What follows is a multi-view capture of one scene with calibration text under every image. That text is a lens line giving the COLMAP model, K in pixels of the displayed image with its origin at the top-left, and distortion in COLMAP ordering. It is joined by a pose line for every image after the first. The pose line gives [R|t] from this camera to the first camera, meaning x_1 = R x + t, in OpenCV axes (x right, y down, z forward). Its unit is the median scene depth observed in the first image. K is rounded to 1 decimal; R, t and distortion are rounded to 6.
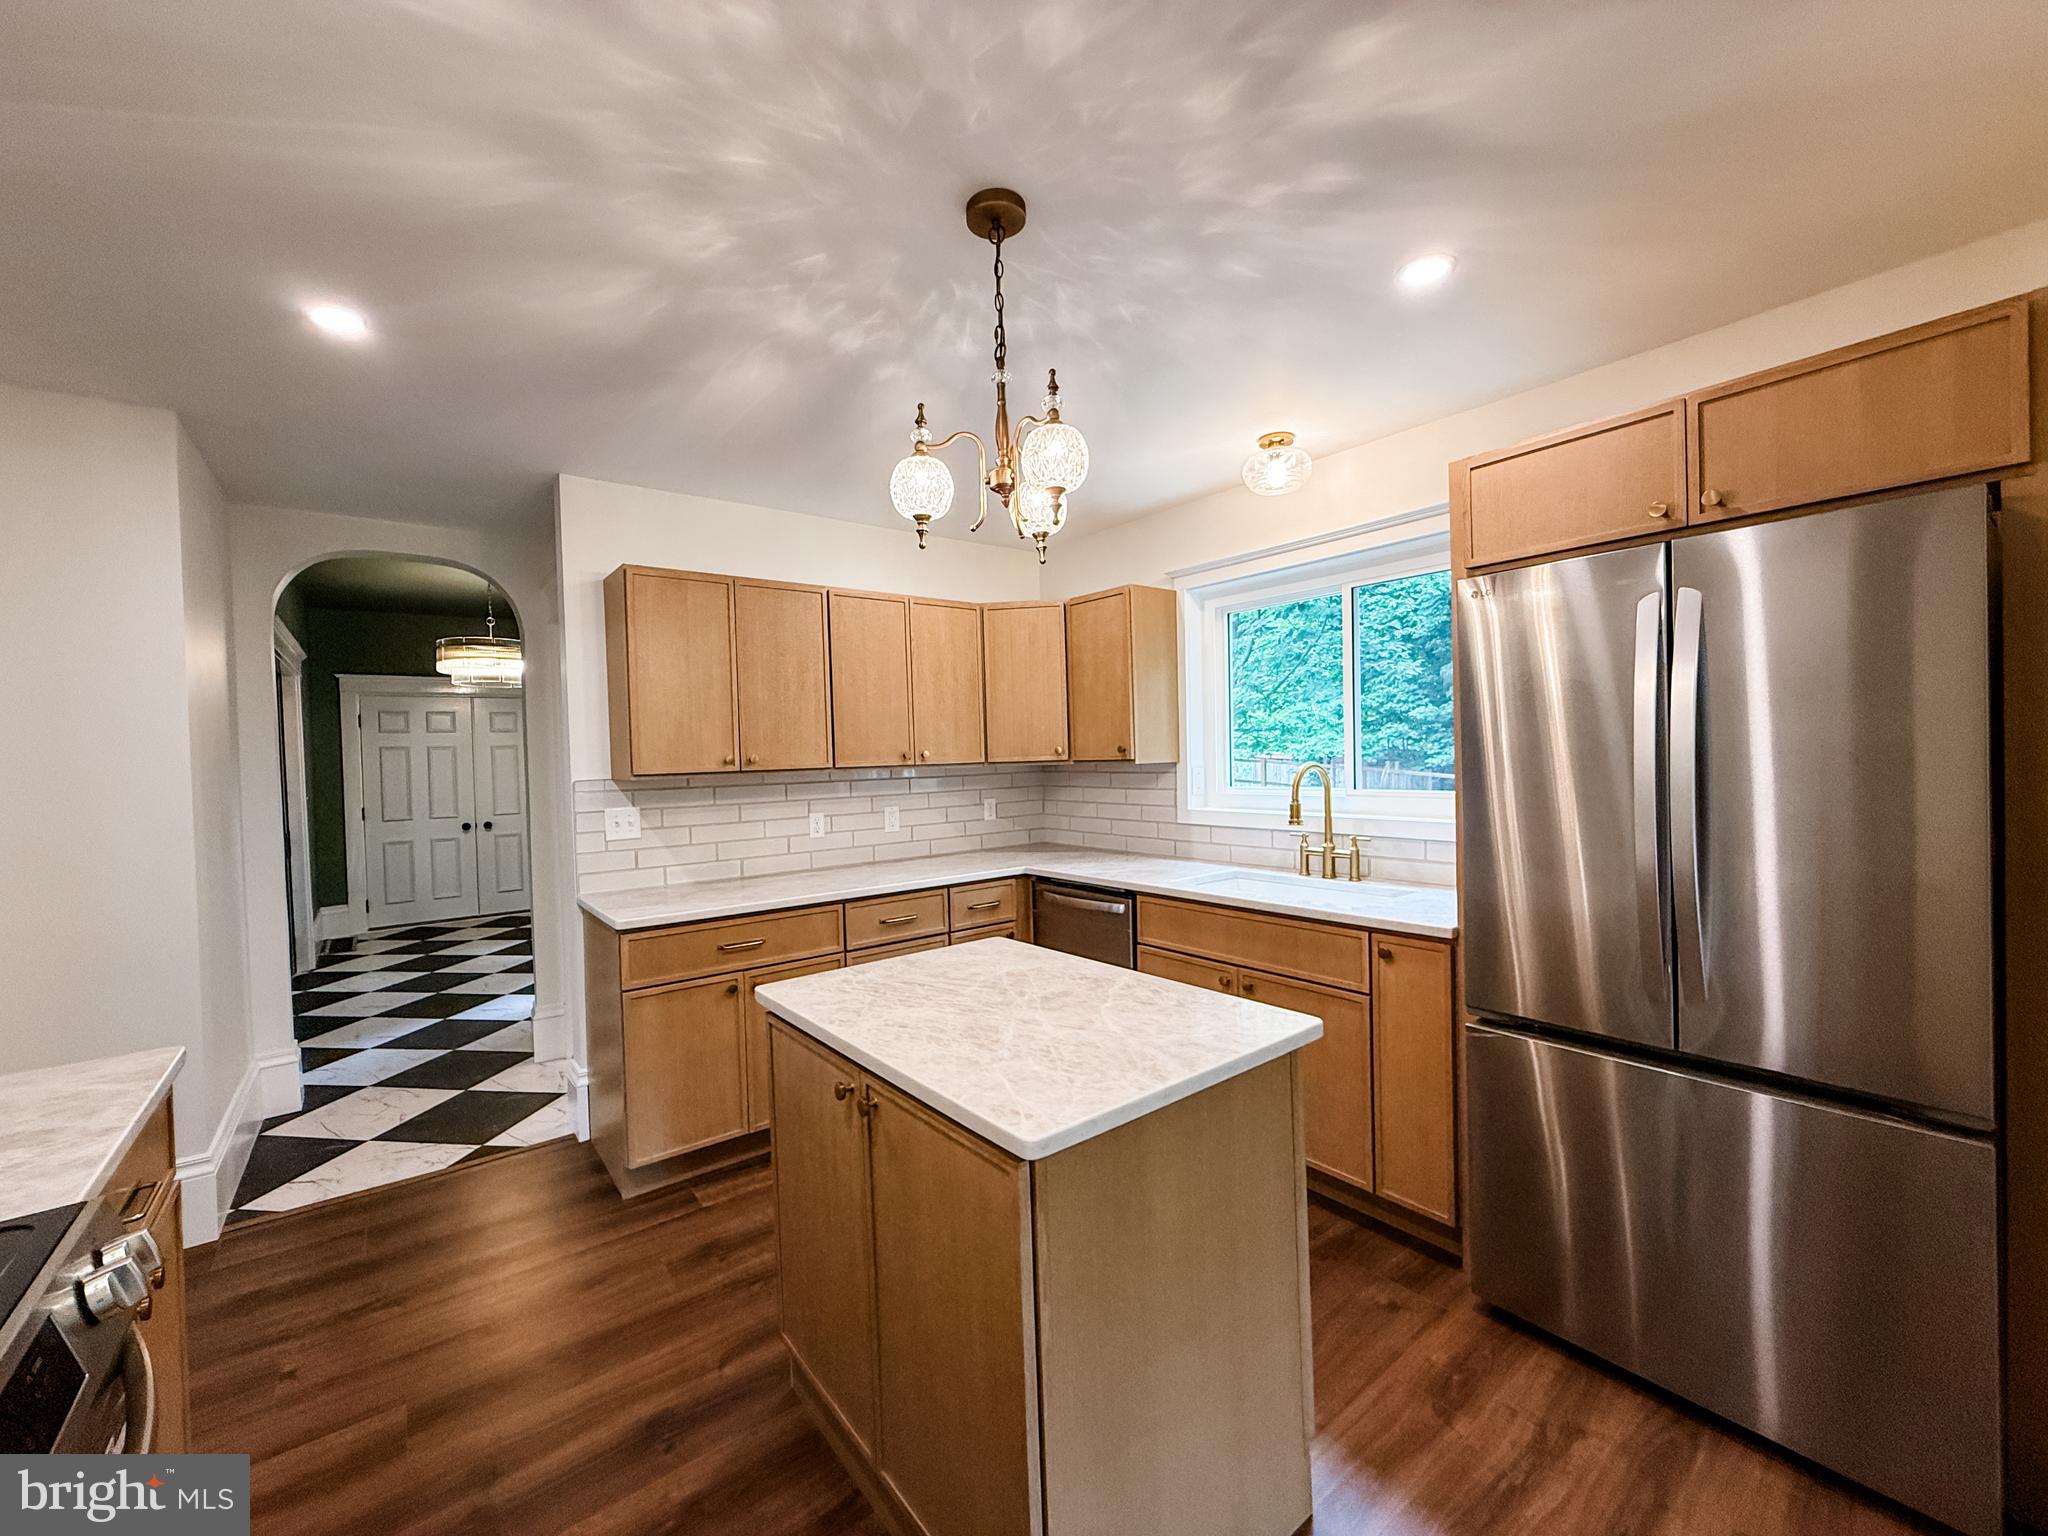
lens RADIAL K [[817.9, 0, 1021.2], [0, 817.9, 766.9], [0, 0, 1]] dist [0.000050, -0.000161]
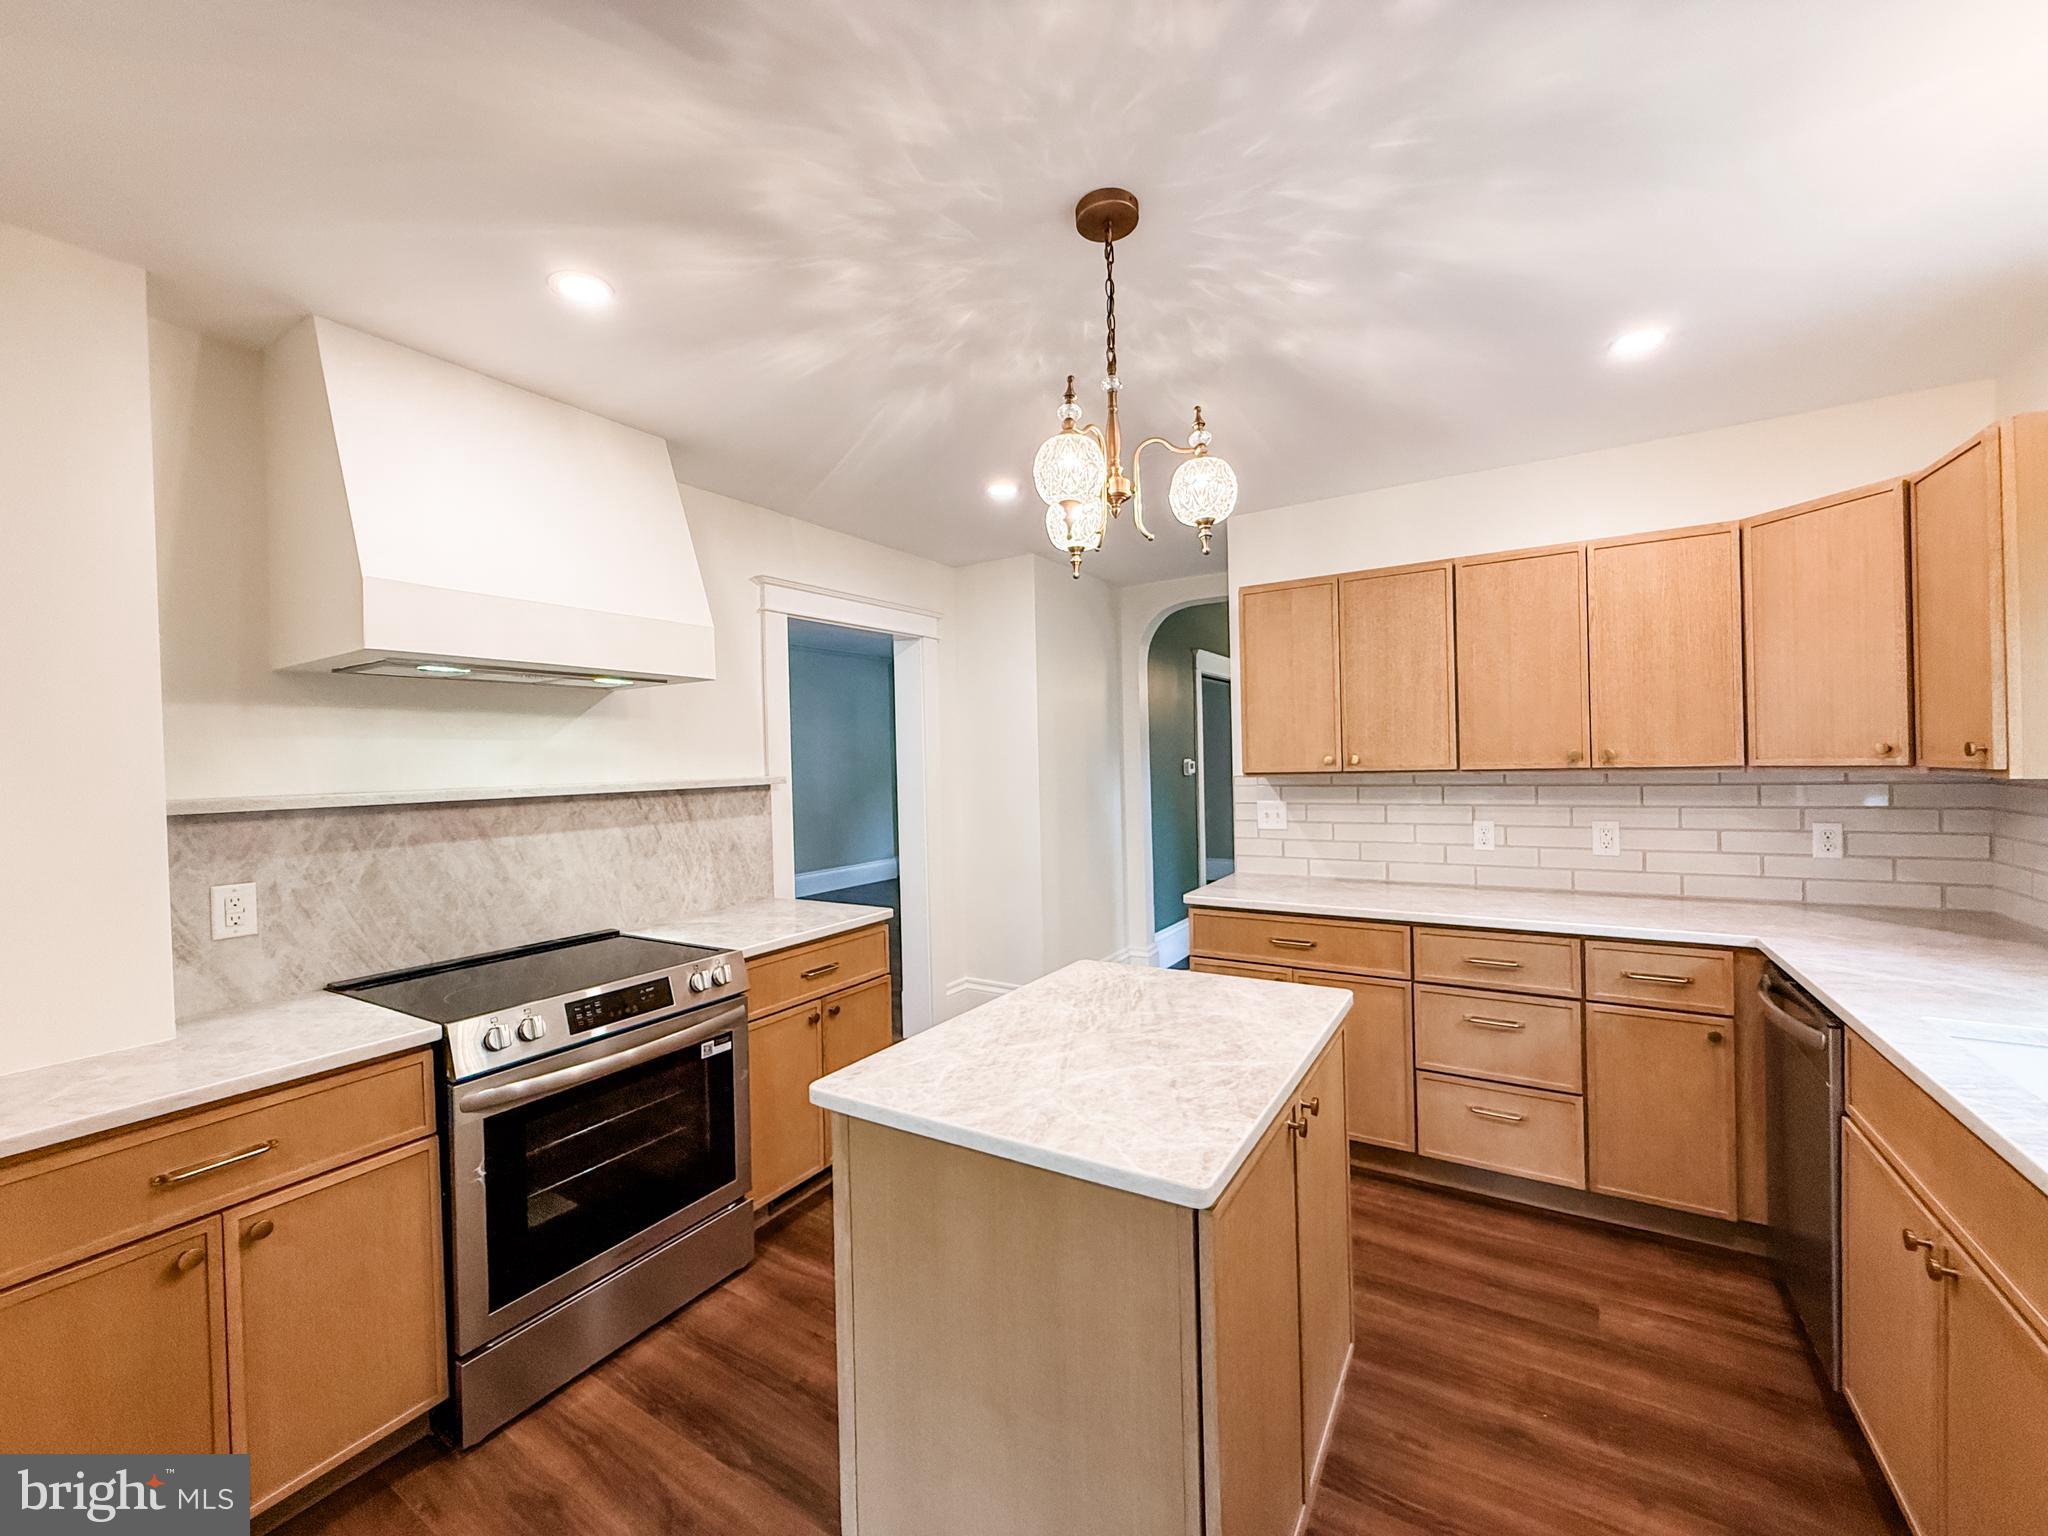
lens RADIAL K [[817.9, 0, 1018.9], [0, 817.9, 767.3], [0, 0, 1]] dist [0.000050, -0.000161]
pose [[0.342436, 0.026557, -0.939166, 0.745169], [-0.000424, 0.999605, 0.028111, -0.045824], [0.939541, -0.009228, 0.342312, 0.493043]]
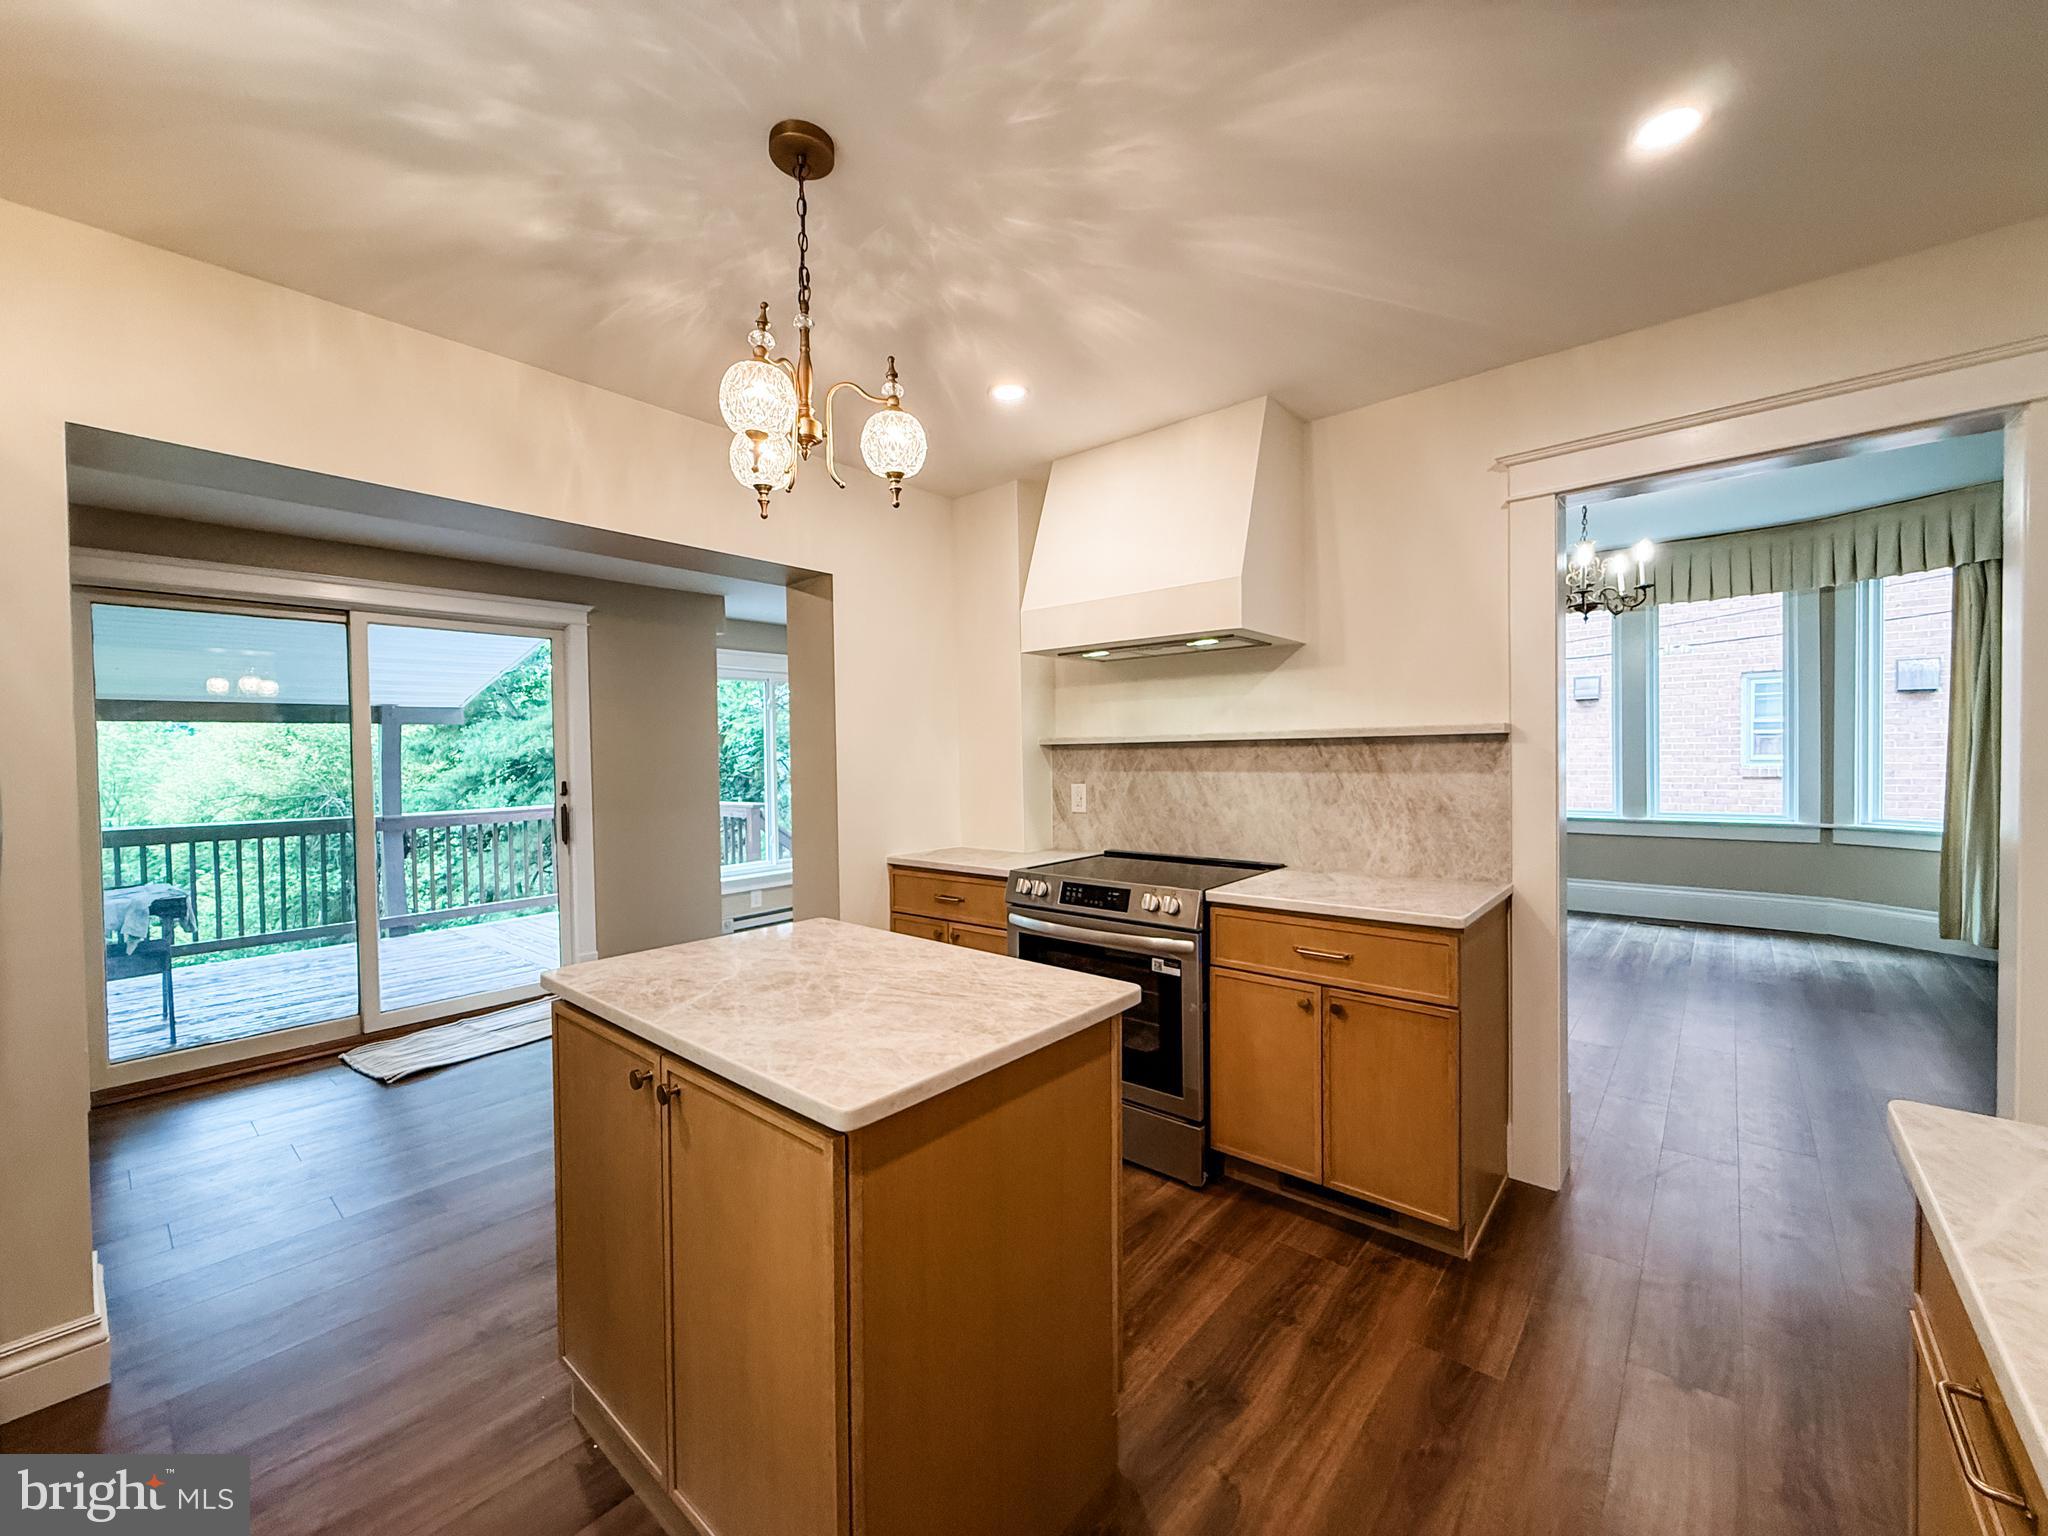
lens RADIAL K [[817.9, 0, 1022.0], [0, 817.9, 765.8], [0, 0, 1]] dist [0.000050, -0.000161]
pose [[-0.979288, 0.046338, -0.197096, -0.052319], [0.039197, 0.998431, 0.039979, 0.008158], [0.198639, 0.031425, -0.979569, 1.743105]]
